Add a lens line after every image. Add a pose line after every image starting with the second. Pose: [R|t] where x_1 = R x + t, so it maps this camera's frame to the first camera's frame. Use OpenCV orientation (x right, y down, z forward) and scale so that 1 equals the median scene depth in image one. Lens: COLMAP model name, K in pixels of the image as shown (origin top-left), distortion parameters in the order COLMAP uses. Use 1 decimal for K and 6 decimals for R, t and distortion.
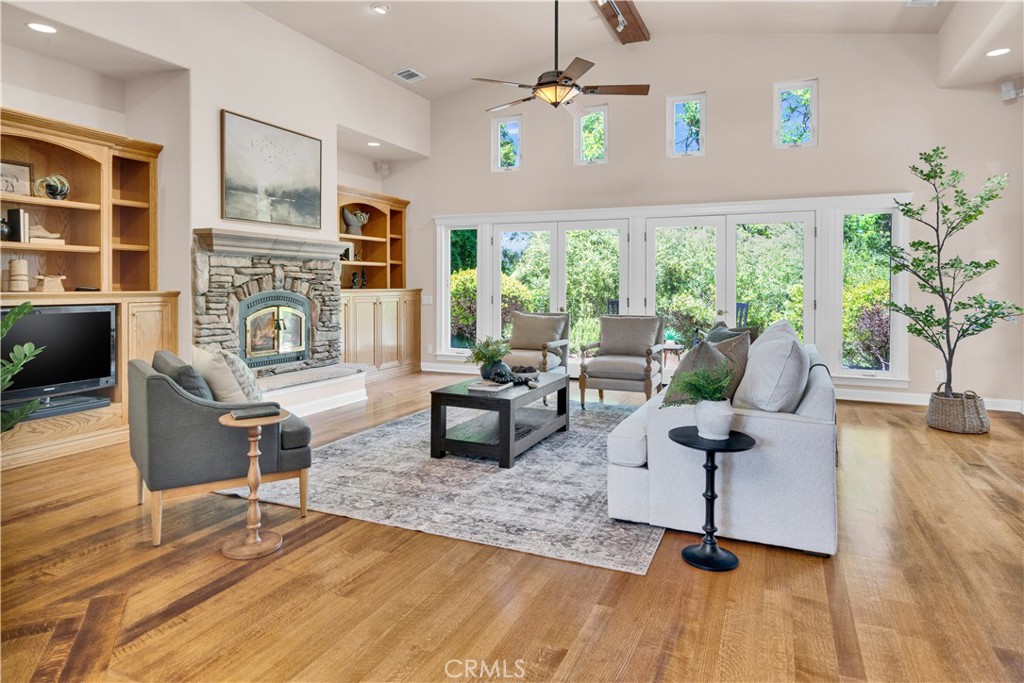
lens RADIAL K [[614.7, 0, 500.9], [0, 614.7, 295.1], [0, 0, 1]] dist [-0.008812, -0.001082]
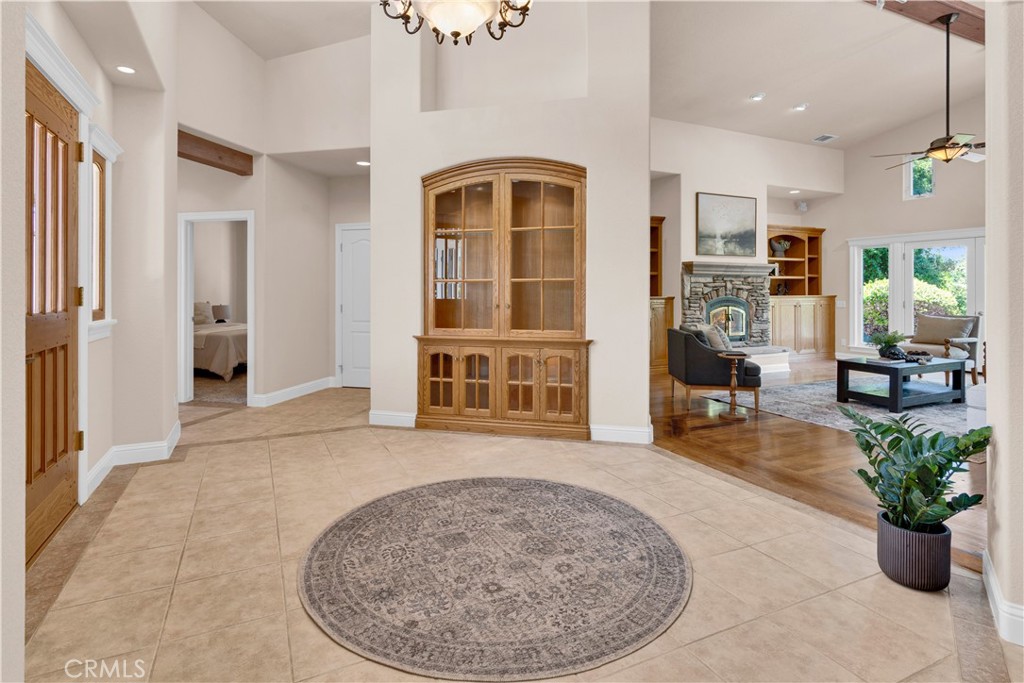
lens RADIAL K [[527.1, 0, 501.2], [0, 527.1, 292.4], [0, 0, 1]] dist [0.014534, -0.000098]
pose [[0.761844, -0.002747, -0.647755, 0.081584], [-0.007446, 0.999888, -0.012997, 0.004502], [0.647718, 0.014725, 0.761738, -0.440203]]
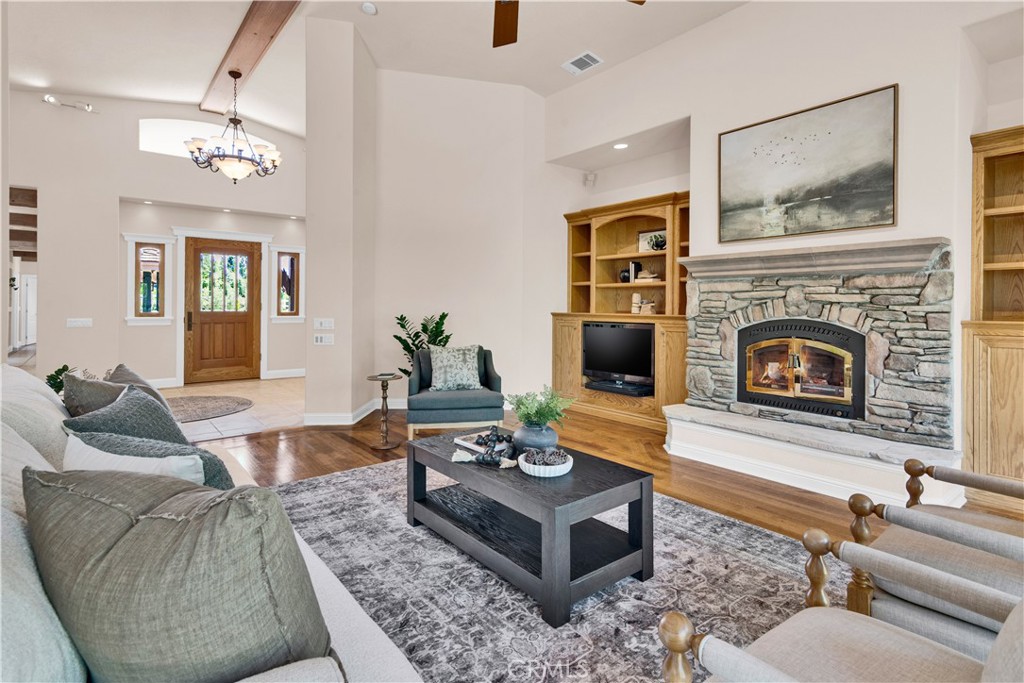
lens RADIAL K [[527.1, 0, 526.3], [0, 527.1, 310.2], [0, 0, 1]] dist [0.014534, -0.000098]
pose [[-0.444633, 0.000270, -0.895713, 0.399411], [-0.022530, 0.999680, 0.011486, -0.017265], [0.895429, 0.025288, -0.444485, 0.975249]]
